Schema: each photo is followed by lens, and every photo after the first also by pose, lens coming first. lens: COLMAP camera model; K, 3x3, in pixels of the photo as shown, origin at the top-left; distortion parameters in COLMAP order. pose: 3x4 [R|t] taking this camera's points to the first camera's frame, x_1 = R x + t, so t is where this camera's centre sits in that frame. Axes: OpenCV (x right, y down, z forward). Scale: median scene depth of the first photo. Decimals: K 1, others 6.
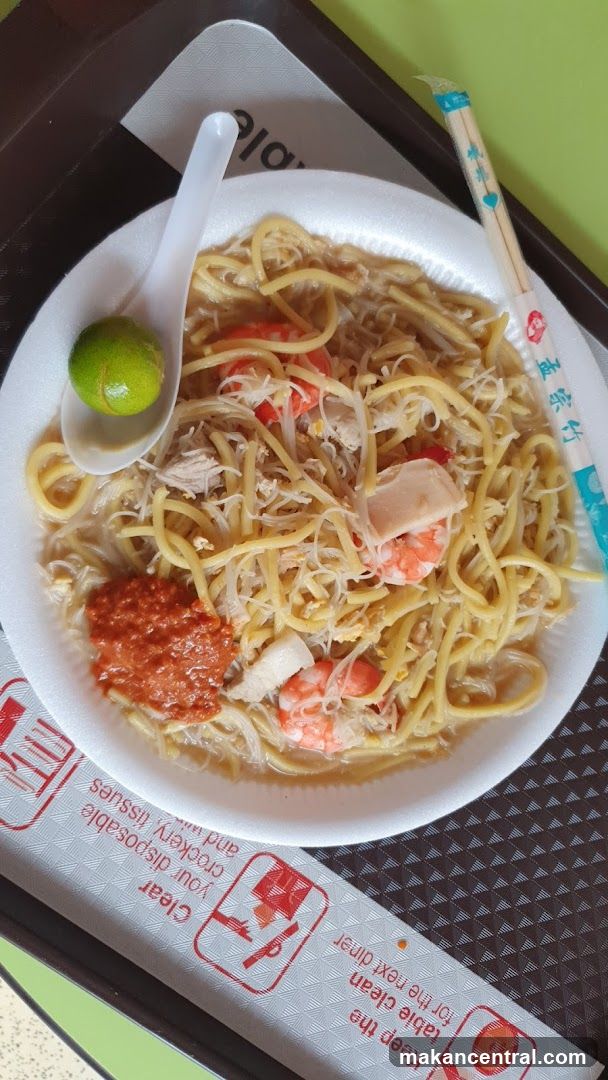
lens RADIAL K [[845.5, 0, 304.0], [0, 845.5, 540.0], [0, 0, 1]] dist [0.006136, 0.003465]
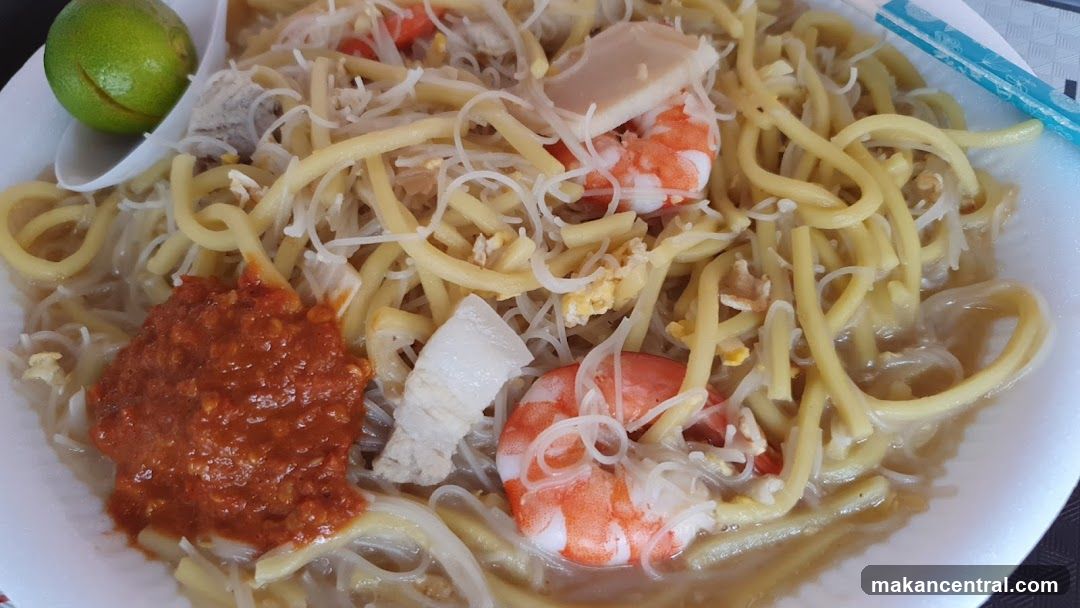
lens RADIAL K [[845.5, 0, 540.0], [0, 845.5, 304.0], [0, 0, 1]] dist [0.006136, 0.003465]
pose [[0.924360, -0.371574, -0.086552, 0.067260], [0.271237, 0.799566, -0.535840, 0.373278], [0.268308, 0.471833, 0.839872, 0.567069]]
